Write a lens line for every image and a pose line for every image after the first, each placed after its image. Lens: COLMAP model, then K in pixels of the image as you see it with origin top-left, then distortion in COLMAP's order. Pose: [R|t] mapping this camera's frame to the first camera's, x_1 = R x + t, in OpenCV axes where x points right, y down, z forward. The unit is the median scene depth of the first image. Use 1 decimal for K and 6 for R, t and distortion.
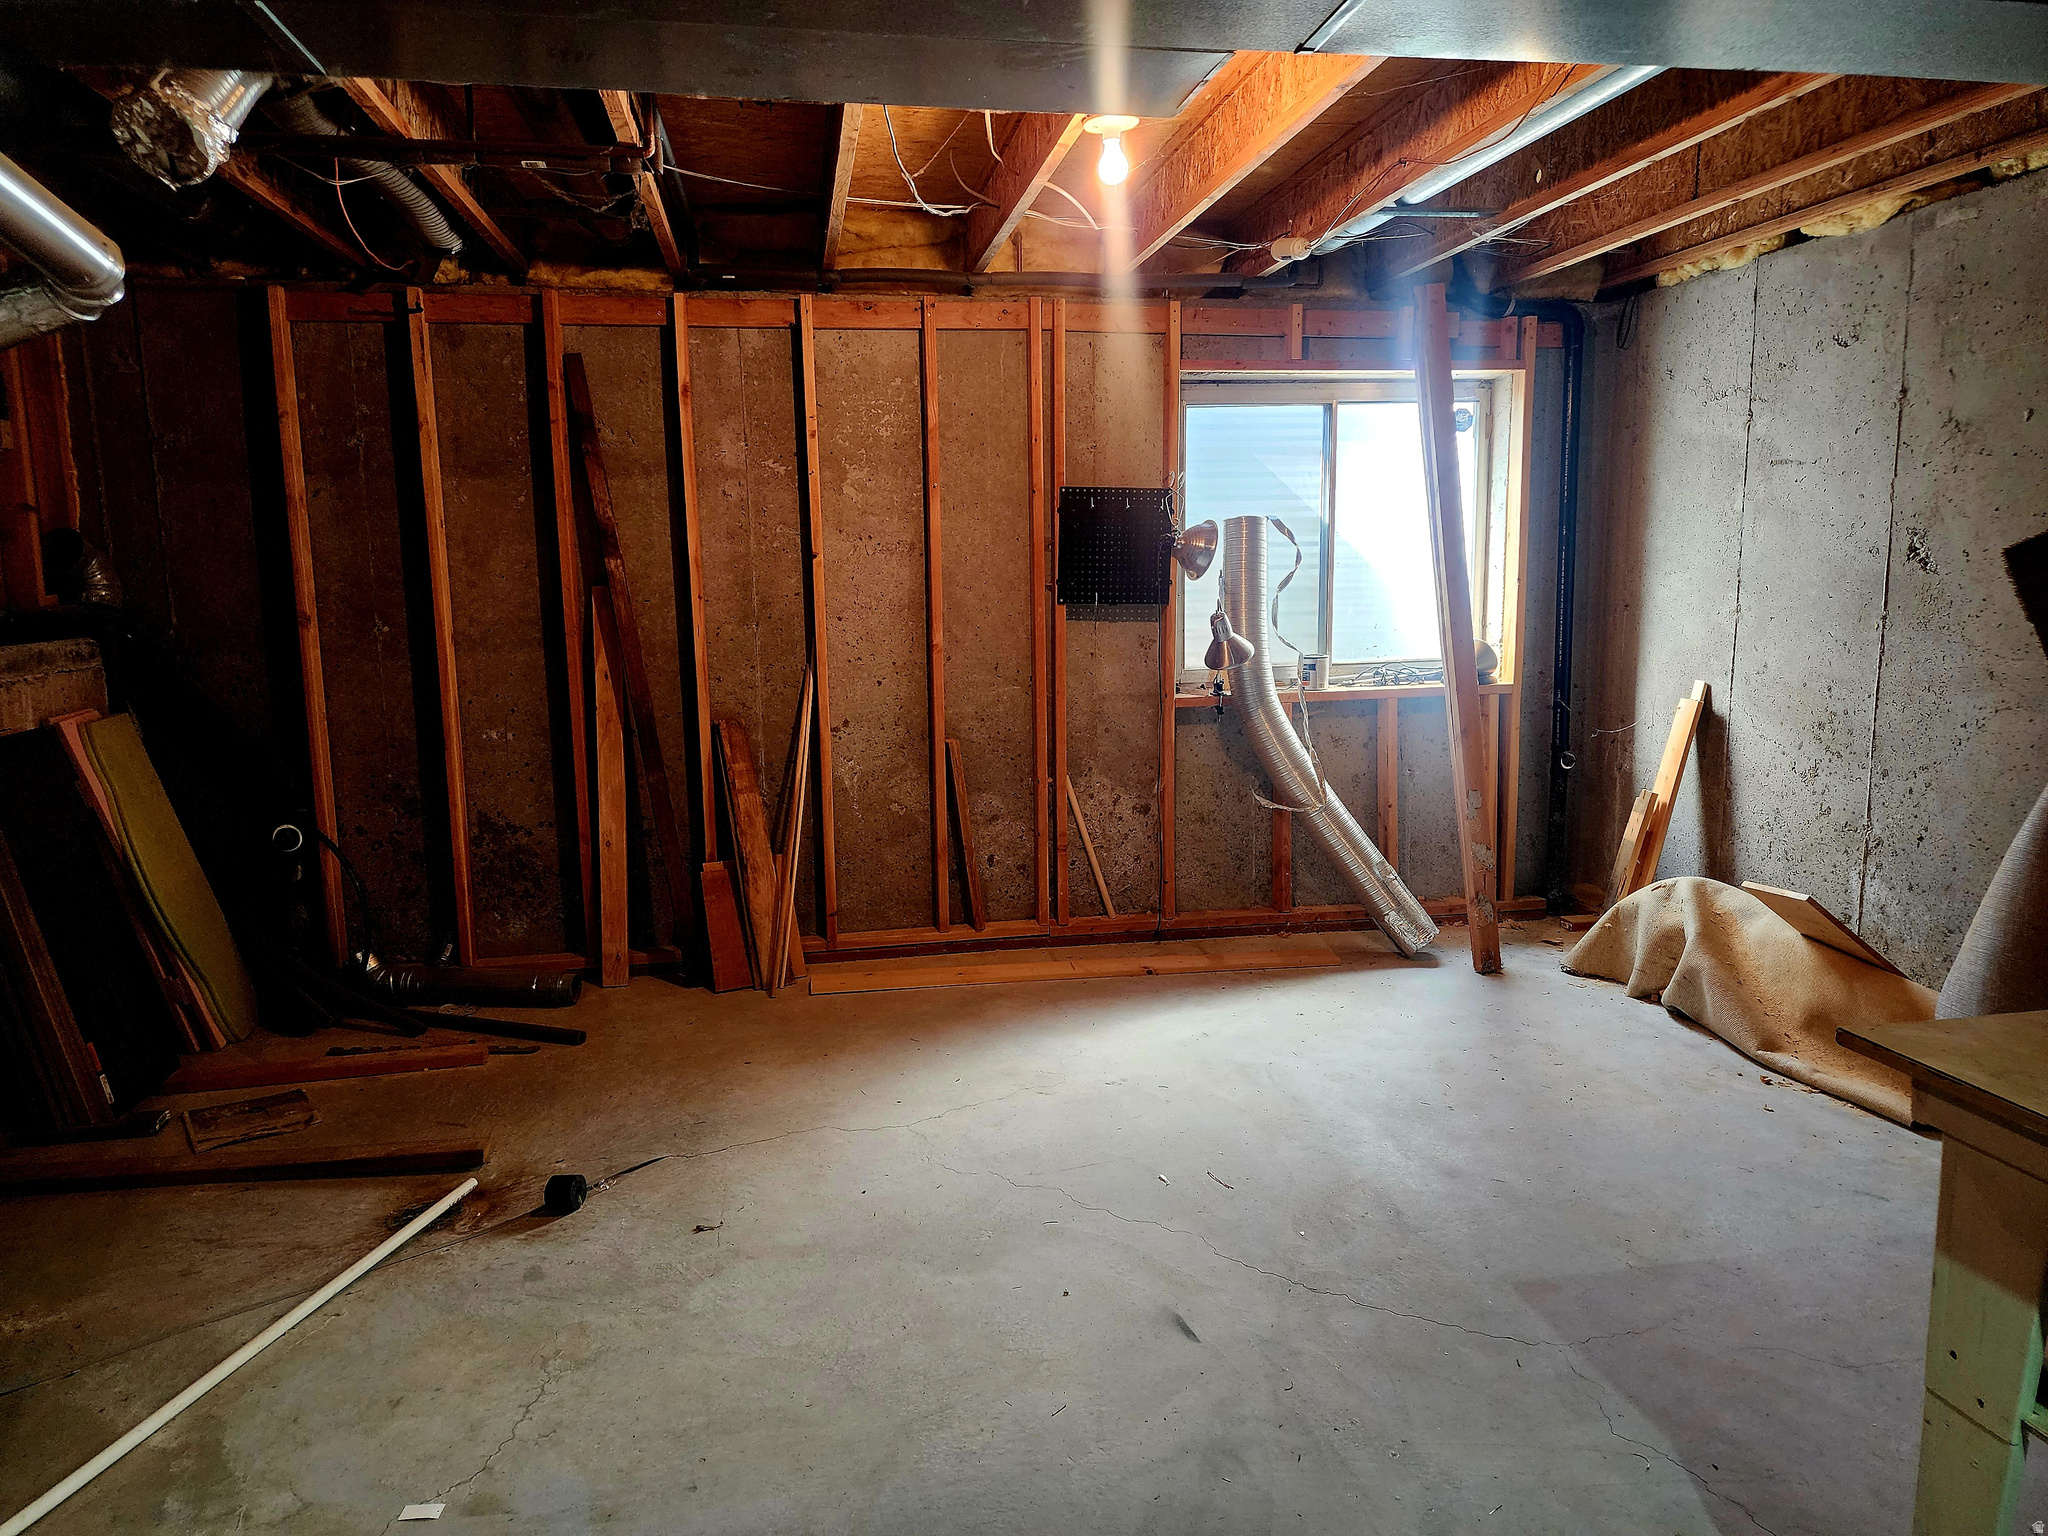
lens RADIAL K [[1355.3, 0, 1016.3], [0, 1355.3, 751.7], [0, 0, 1]] dist [0.062160, -0.053421]
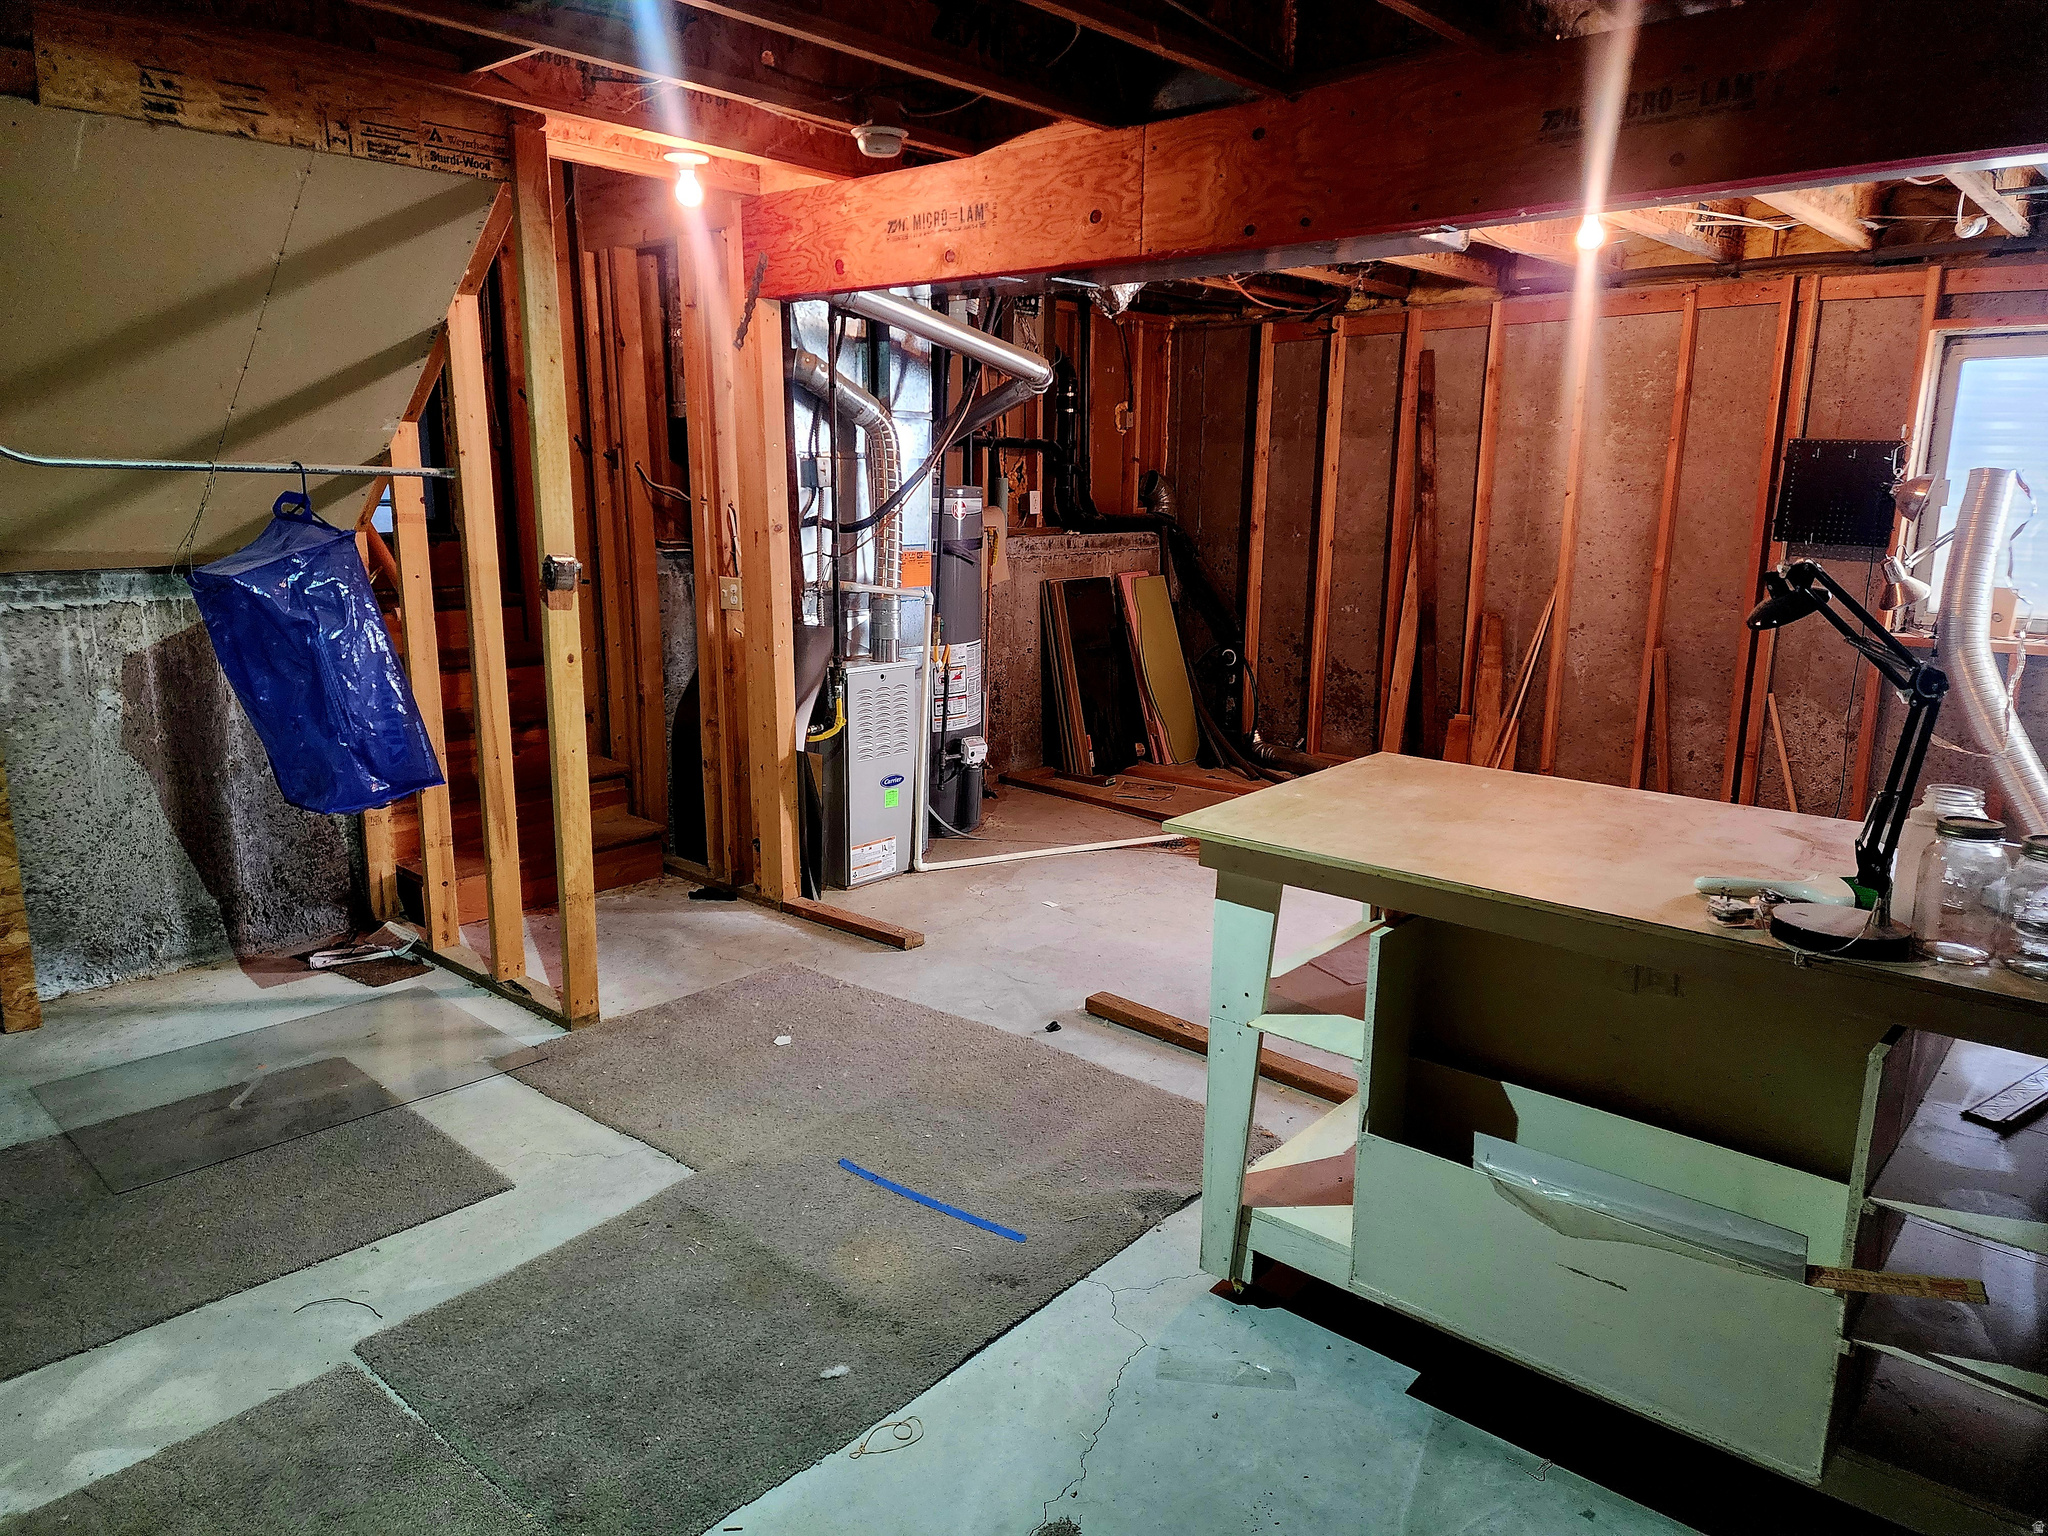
lens RADIAL K [[1355.3, 0, 1018.6], [0, 1355.3, 767.3], [0, 0, 1]] dist [0.062160, -0.053421]
pose [[0.615960, 0.184579, -0.765849, 0.685550], [-0.127642, 0.982702, 0.134183, 0.005605], [0.777368, 0.015103, 0.628865, -0.277869]]
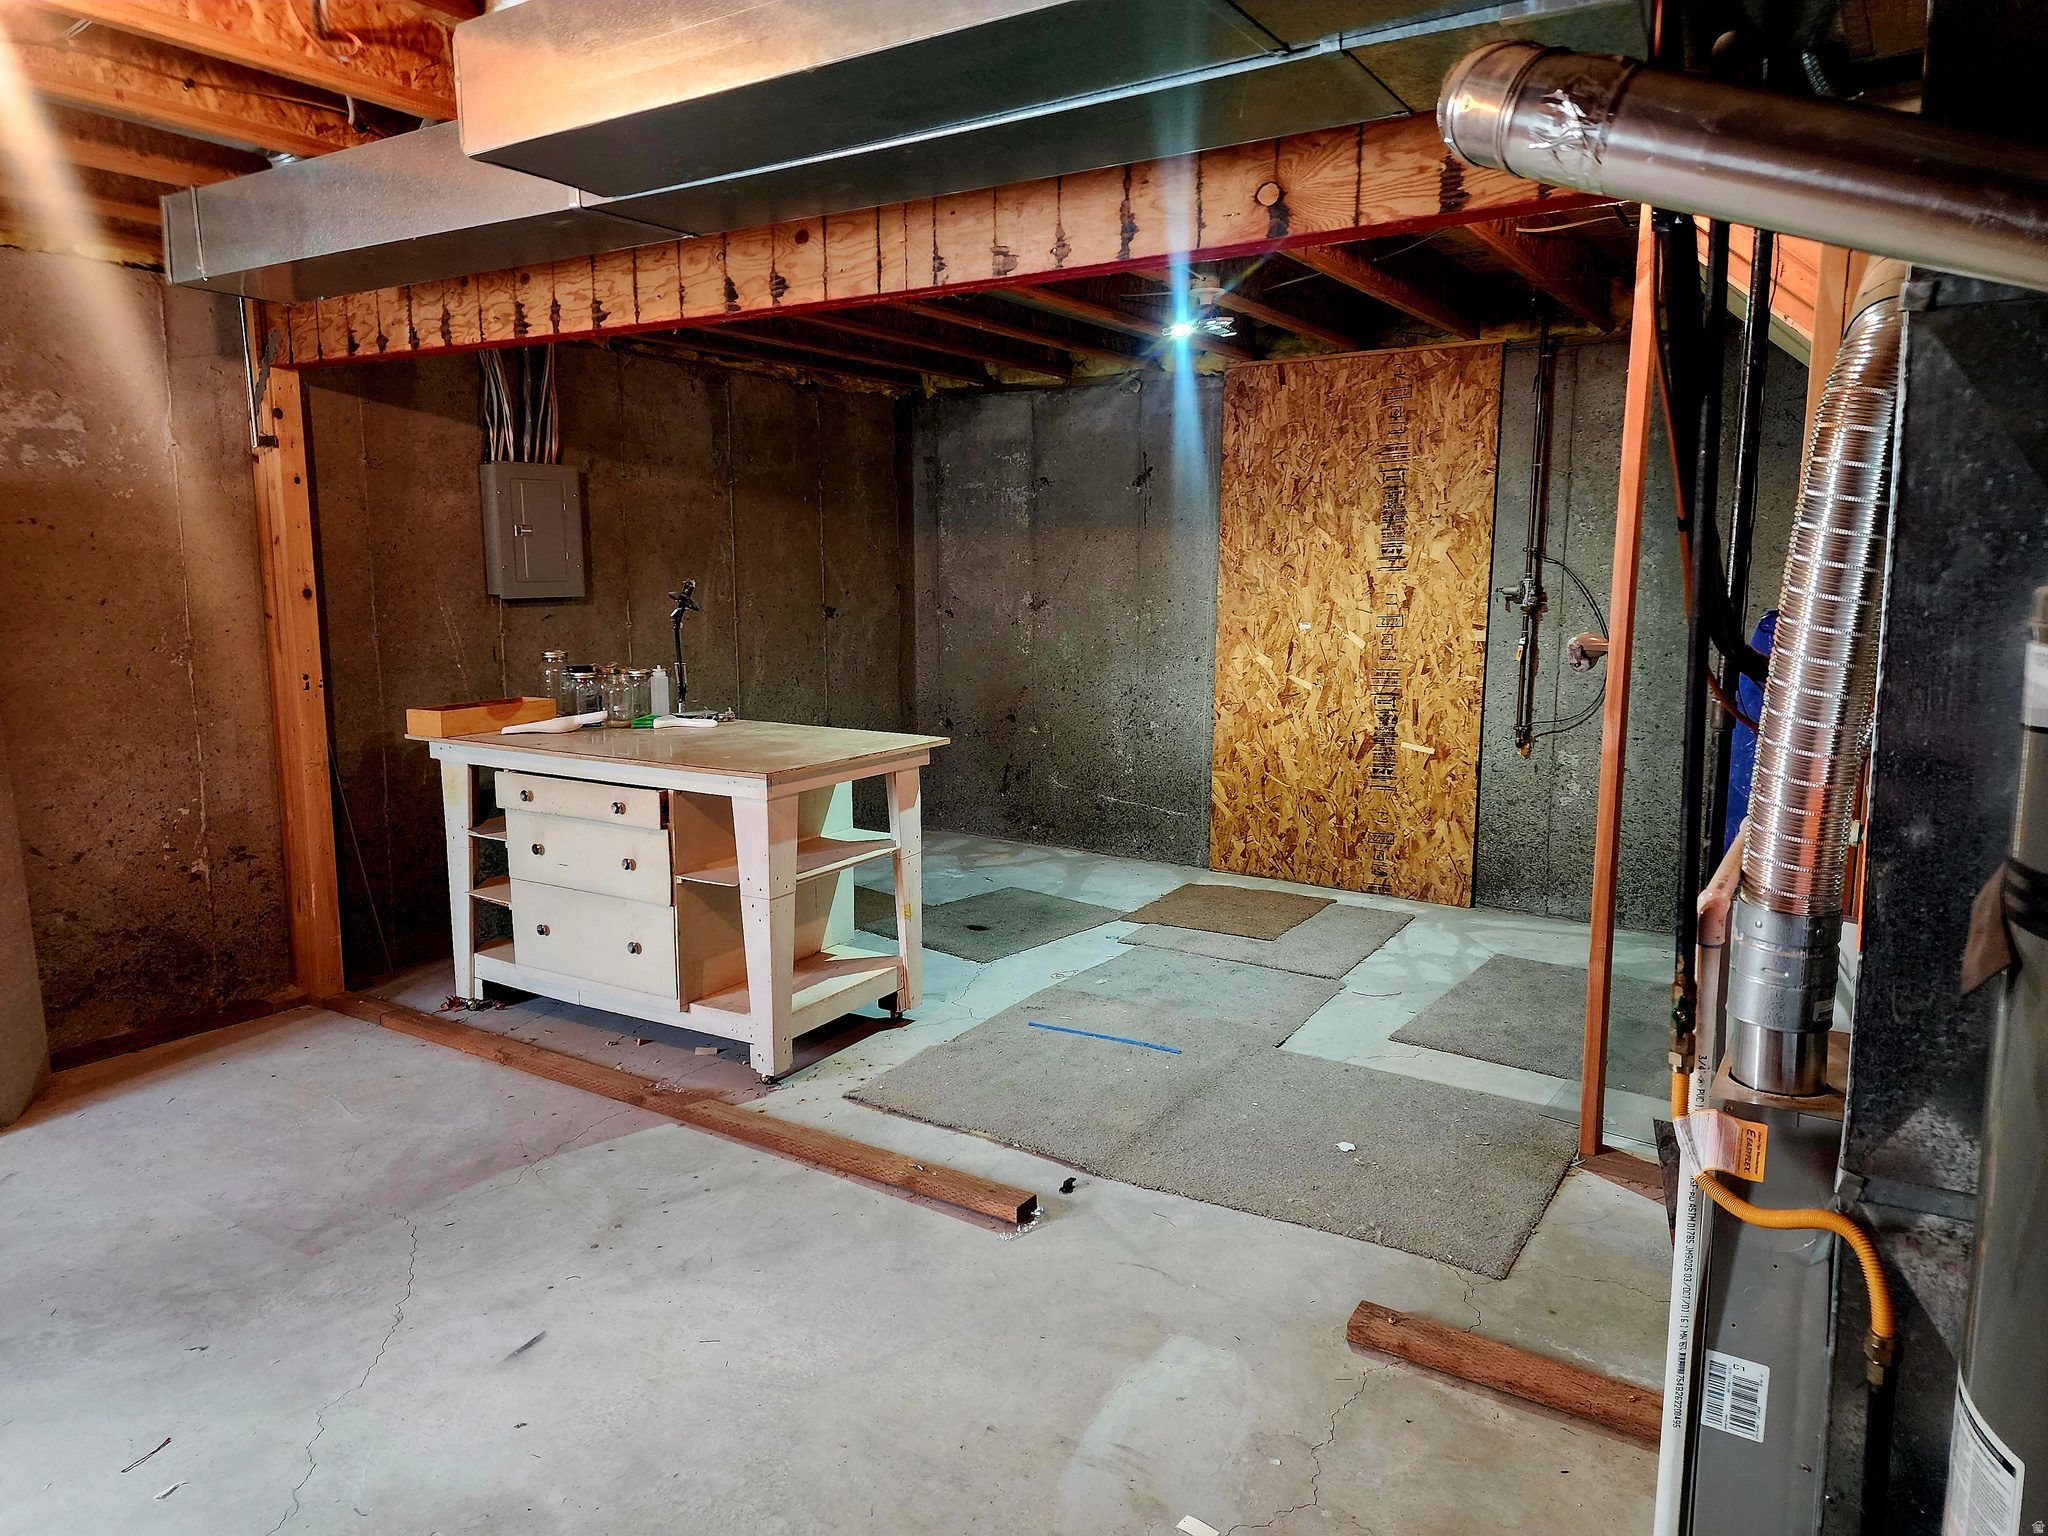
lens RADIAL K [[1355.3, 0, 1015.9], [0, 1355.3, 754.1], [0, 0, 1]] dist [0.062160, -0.053421]
pose [[-0.735669, -0.087342, 0.671686, -0.511515], [0.105857, 0.964641, 0.241376, -0.139843], [-0.669018, 0.248675, -0.700411, 0.883194]]
